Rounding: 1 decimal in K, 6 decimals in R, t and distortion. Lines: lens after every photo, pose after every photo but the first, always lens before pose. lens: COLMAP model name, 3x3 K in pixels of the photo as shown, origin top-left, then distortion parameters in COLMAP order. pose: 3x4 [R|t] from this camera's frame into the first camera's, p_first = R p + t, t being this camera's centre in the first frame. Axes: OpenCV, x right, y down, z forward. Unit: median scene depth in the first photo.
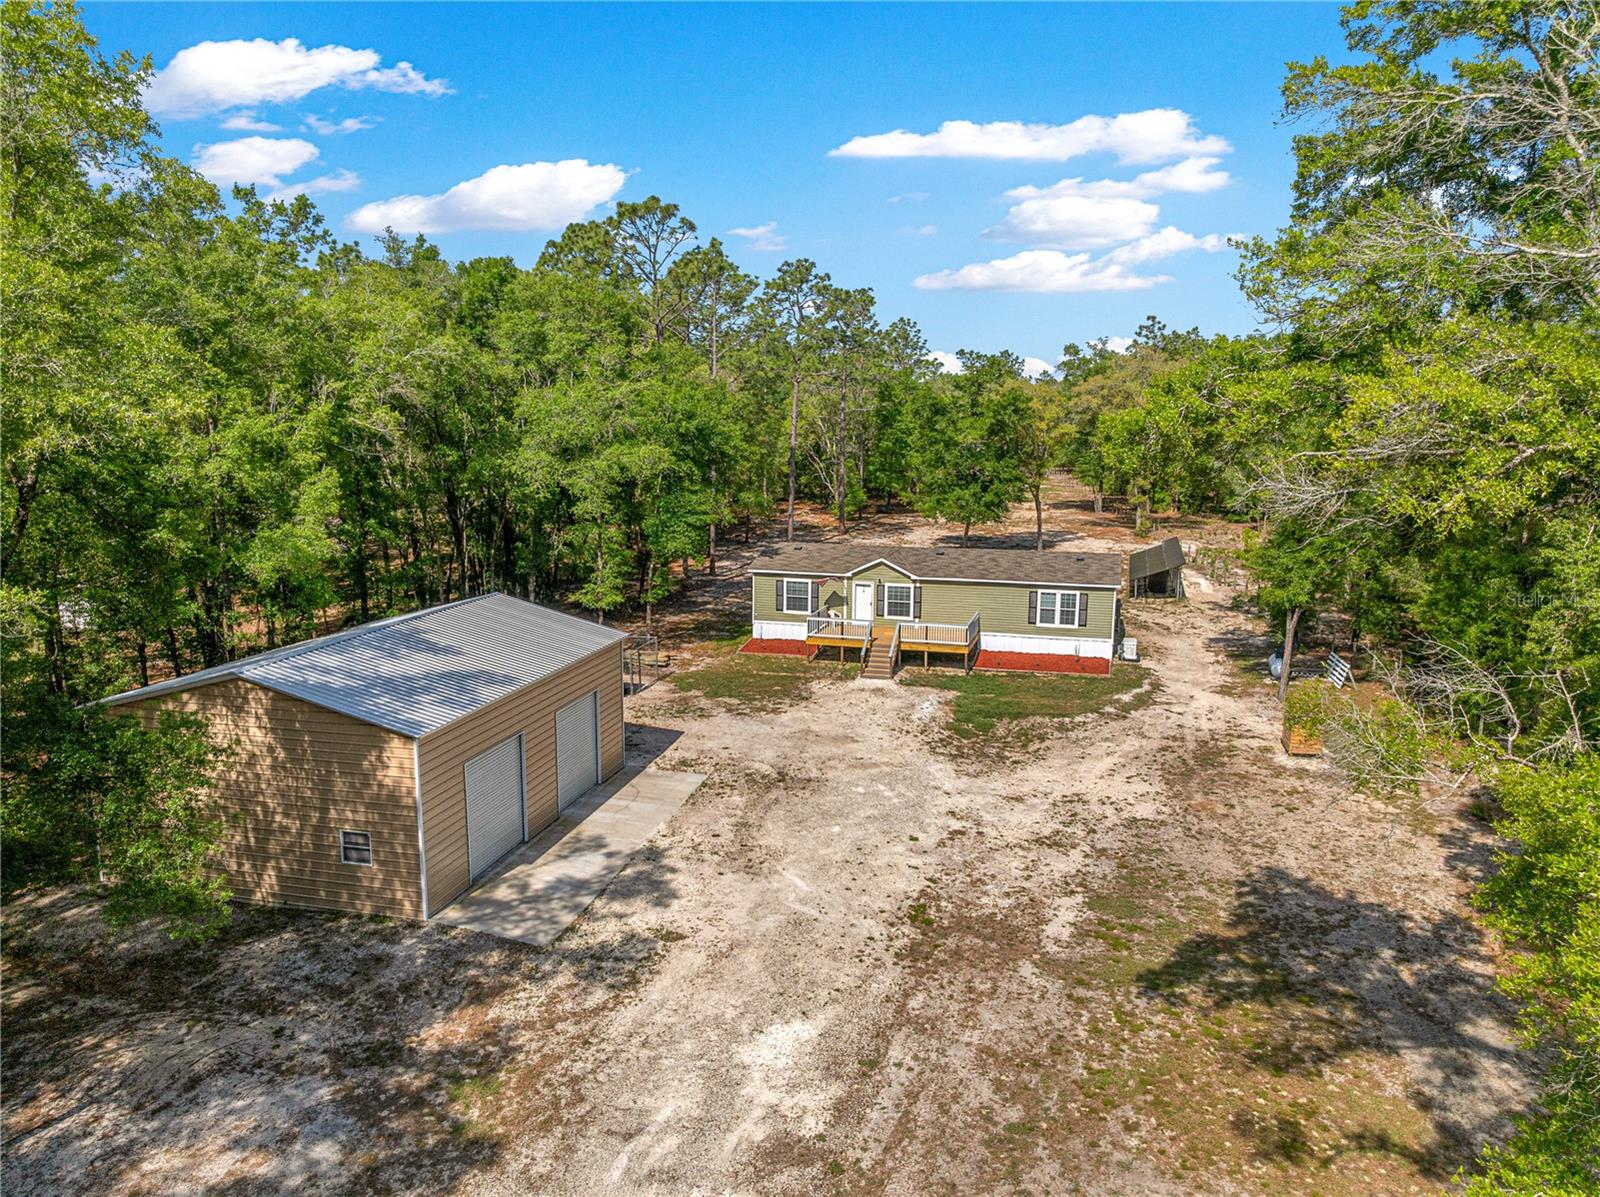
lens RADIAL K [[1113.2, 0, 787.4], [0, 1113.2, 629.5], [0, 0, 1]] dist [-0.026893, -0.003735]
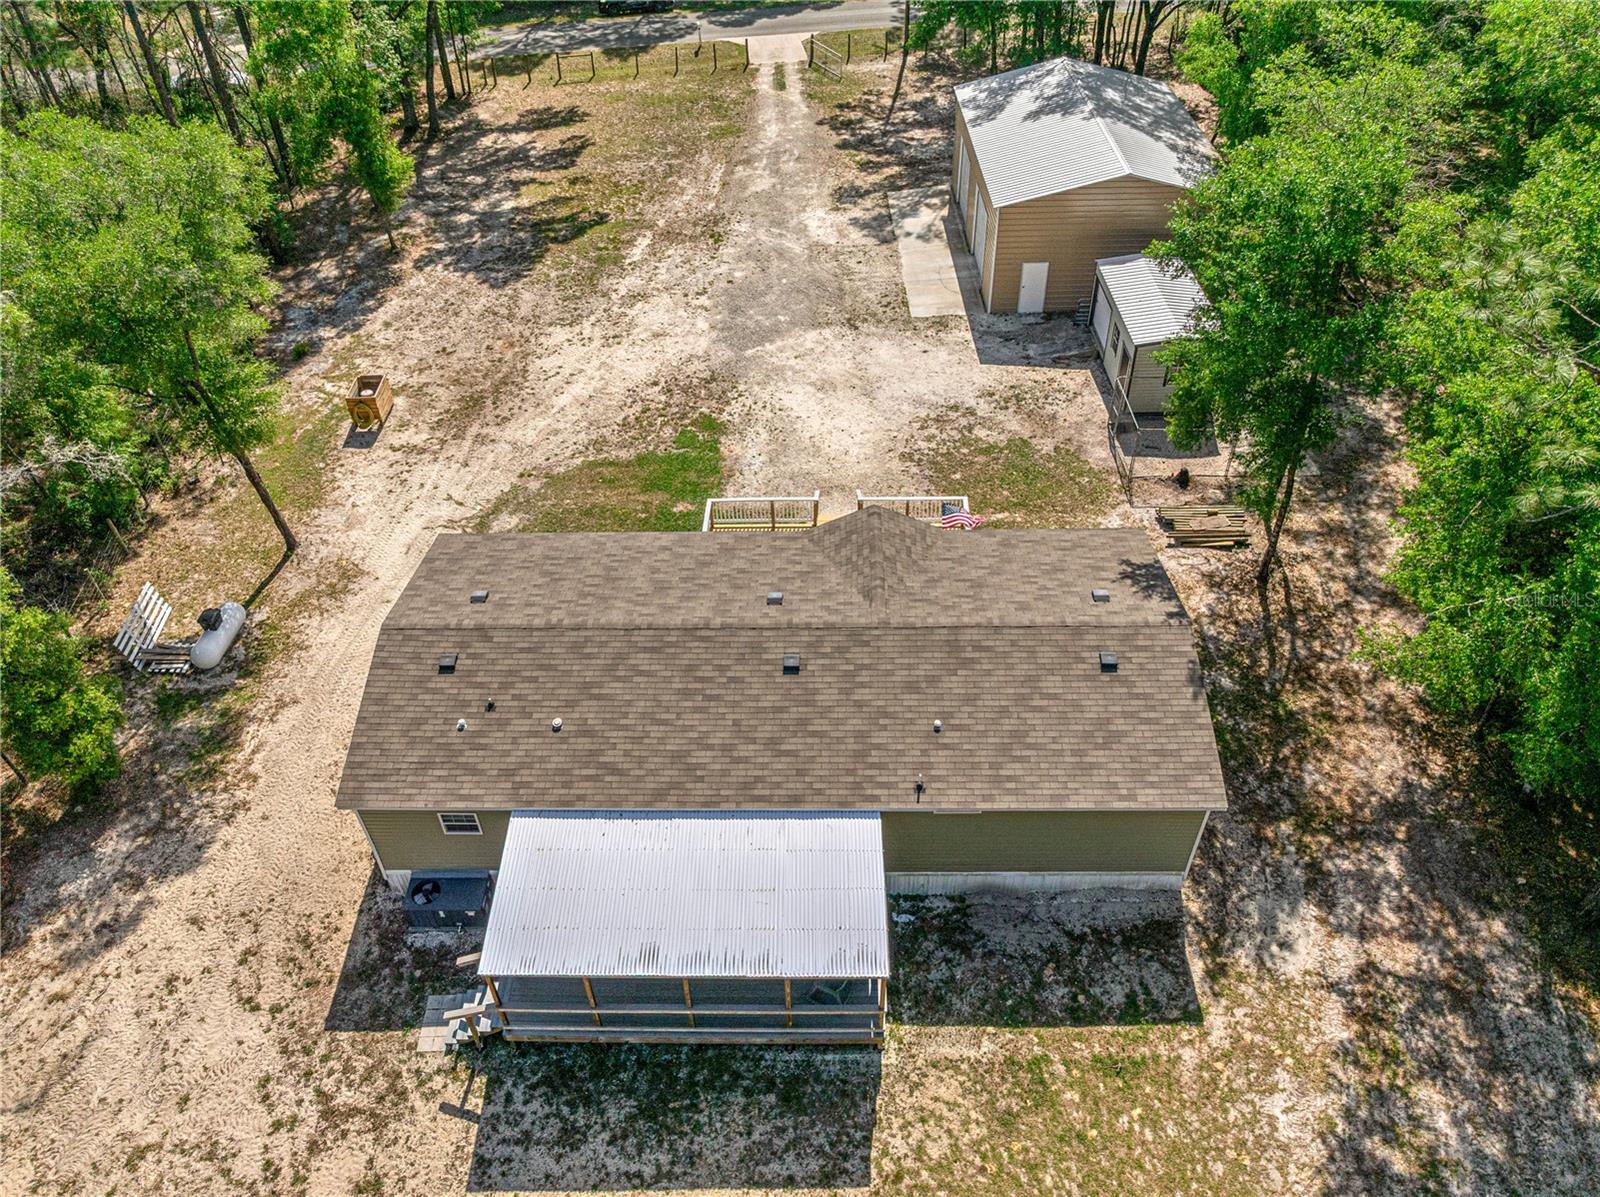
lens RADIAL K [[1127.8, 0, 792.0], [0, 1127.8, 610.6], [0, 0, 1]] dist [-0.028795, -0.001783]
pose [[-0.968547, 0.181903, -0.169789, 0.240465], [-0.031927, 0.585860, 0.809783, -0.501580], [0.246775, 0.789734, -0.561625, 1.445044]]
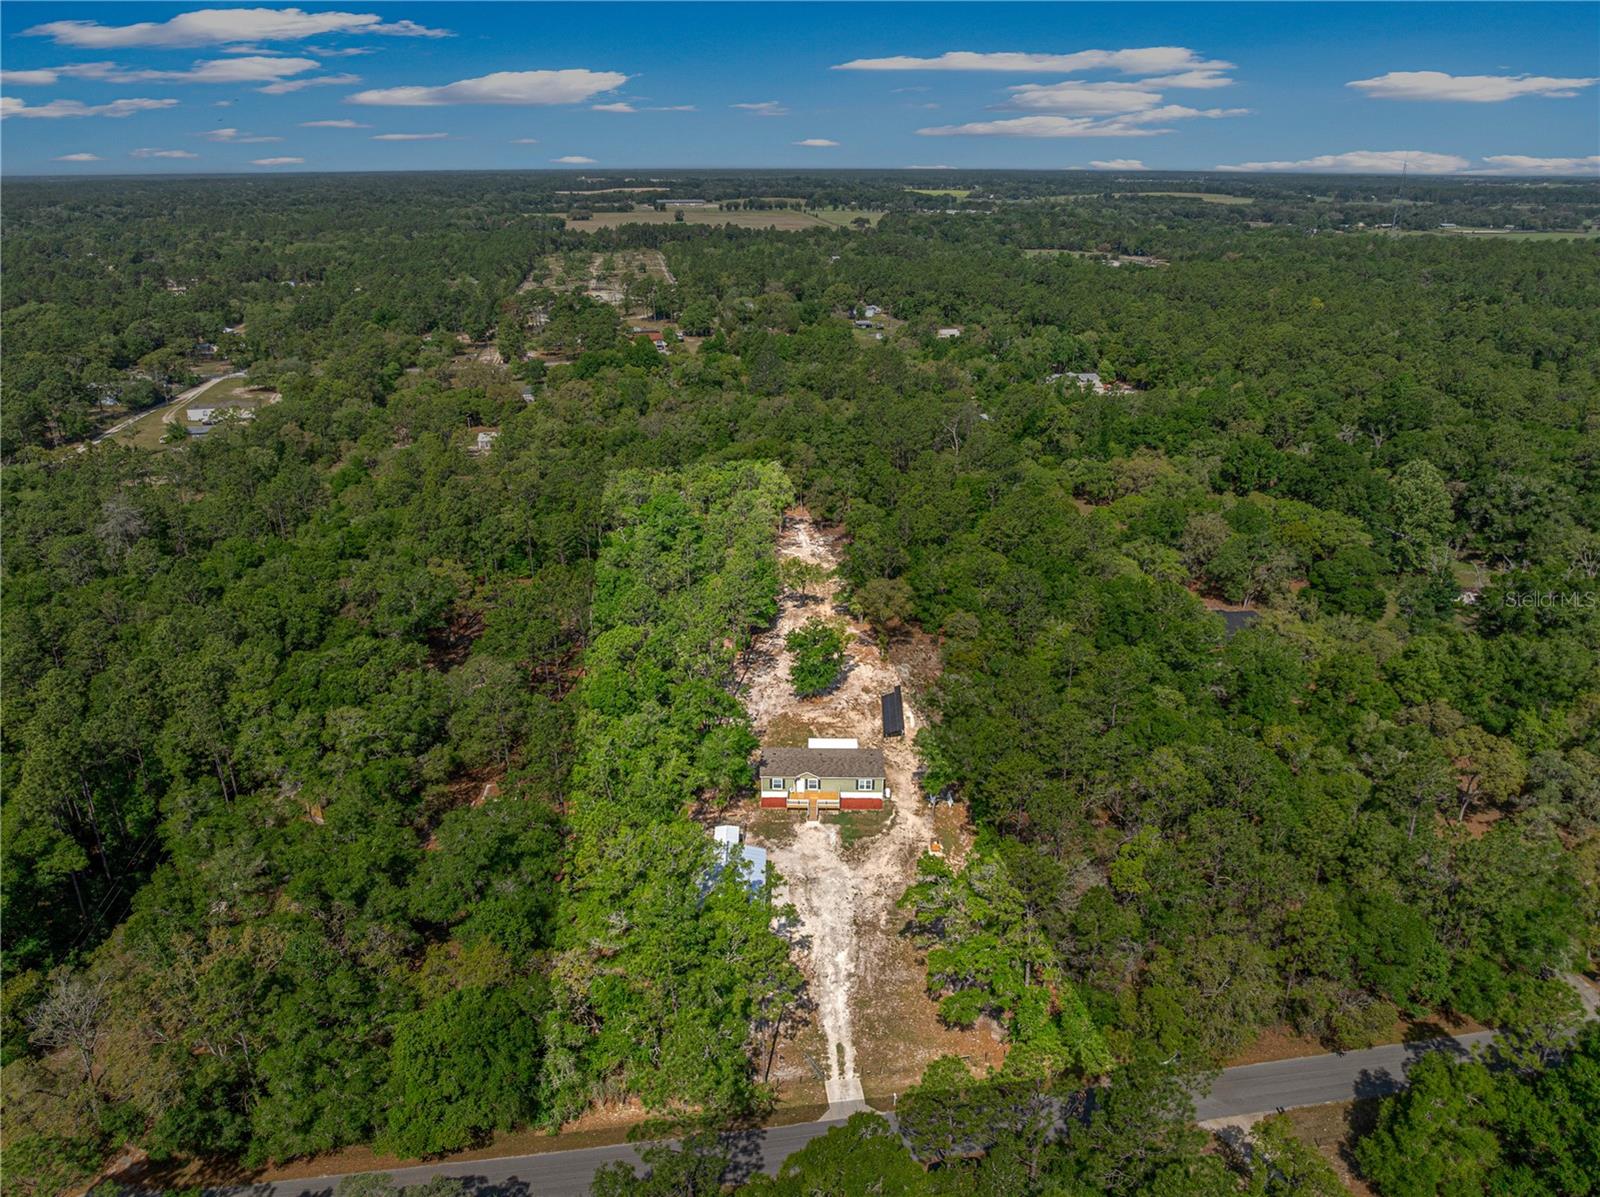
lens RADIAL K [[1113.2, 0, 787.4], [0, 1113.2, 629.5], [0, 0, 1]] dist [-0.026893, -0.003735]
pose [[0.969468, -0.099259, 0.224229, -0.650640], [0.050174, 0.975361, 0.214833, -1.179180], [-0.240028, -0.197023, 0.950562, -1.899985]]
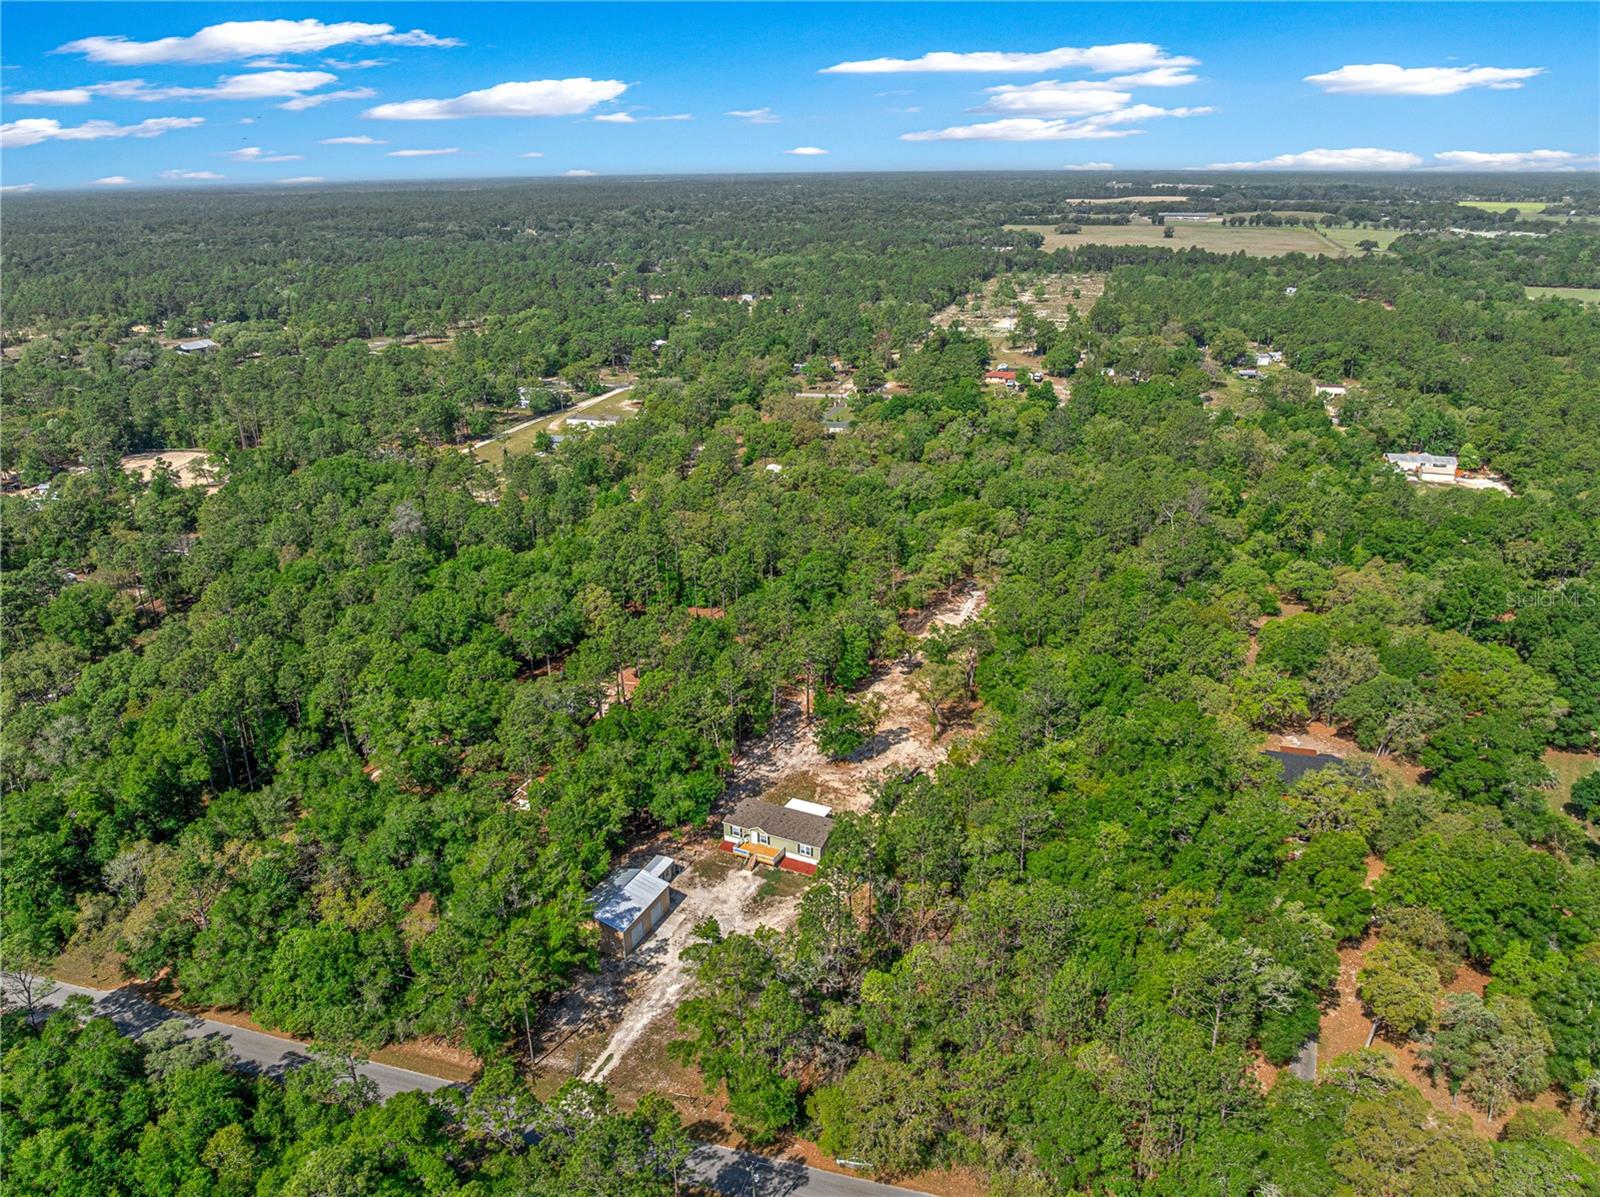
lens RADIAL K [[1127.8, 0, 792.0], [0, 1127.8, 610.6], [0, 0, 1]] dist [-0.028795, -0.001783]
pose [[0.980990, 0.056256, -0.185724, 0.851654], [-0.020412, 0.981663, 0.189528, -1.478451], [0.192981, -0.182135, 0.964150, -2.334765]]
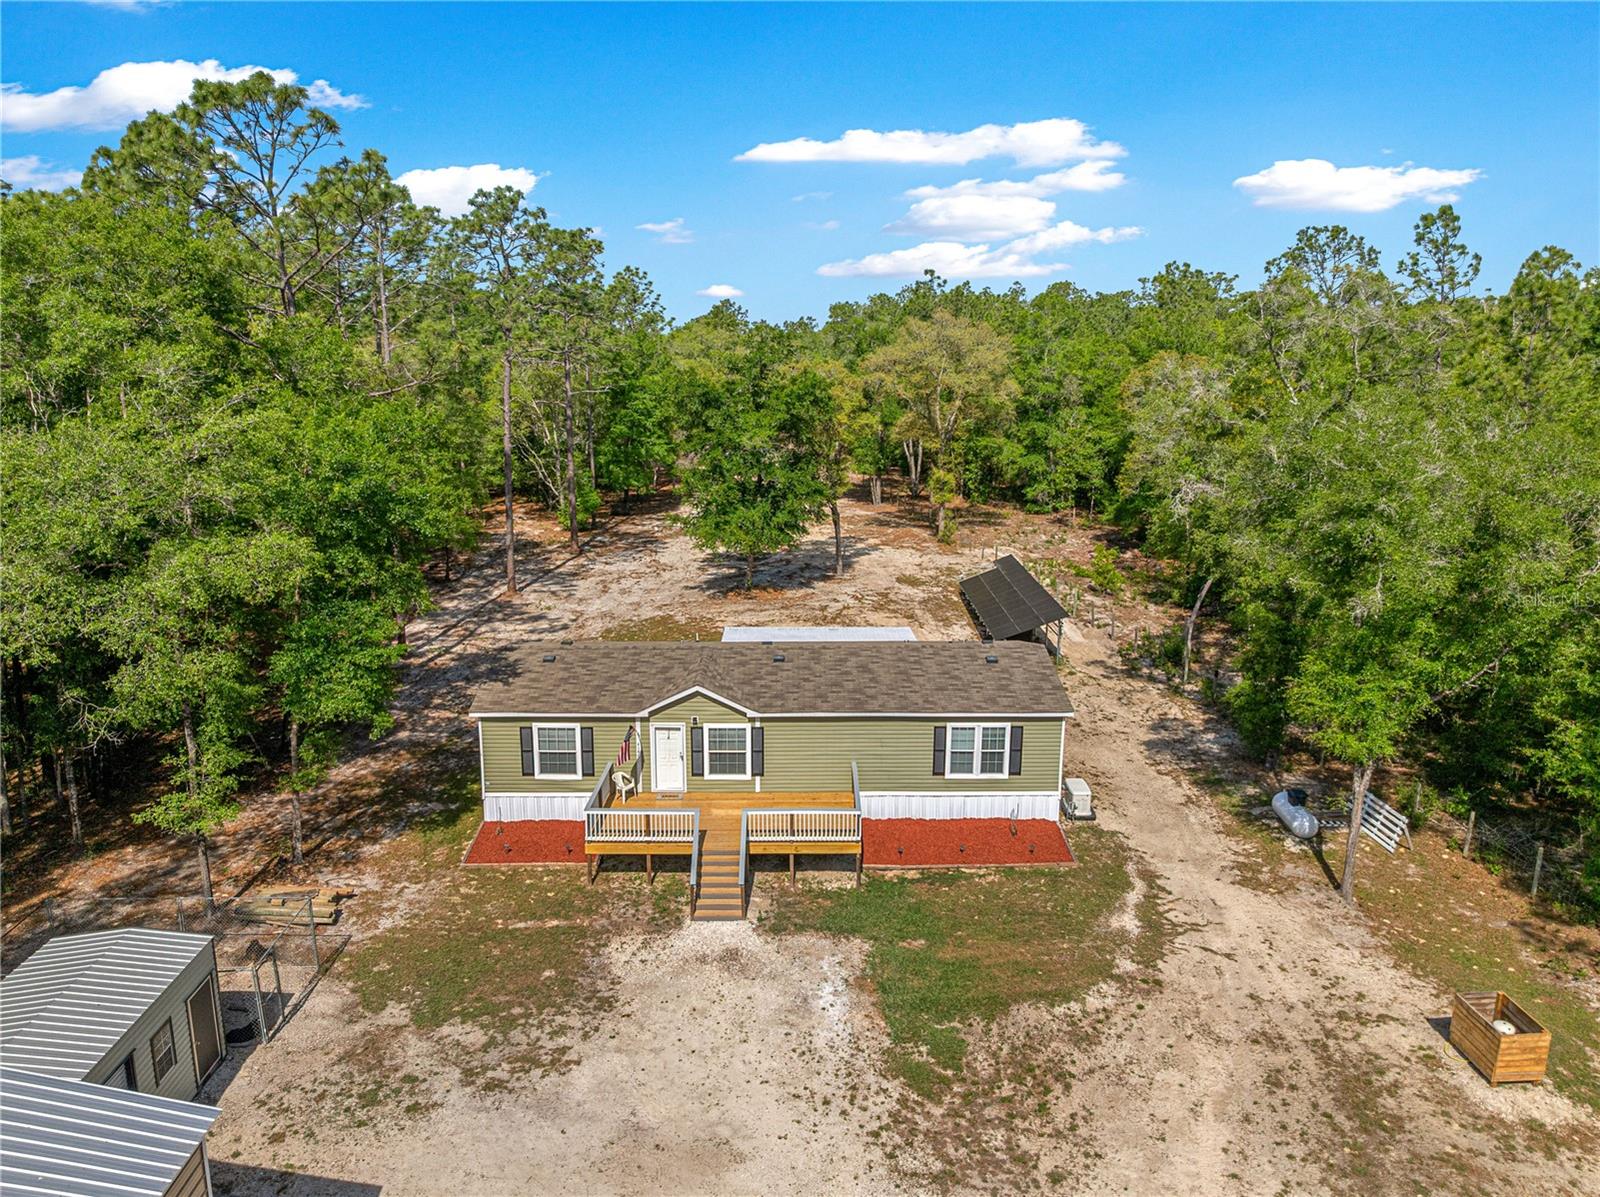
lens RADIAL K [[1127.8, 0, 792.0], [0, 1127.8, 610.6], [0, 0, 1]] dist [-0.028795, -0.001783]
pose [[0.962359, -0.063381, 0.264289, -0.028404], [0.054737, 0.997701, 0.039951, -0.139501], [-0.266214, -0.023981, 0.963616, 0.428745]]
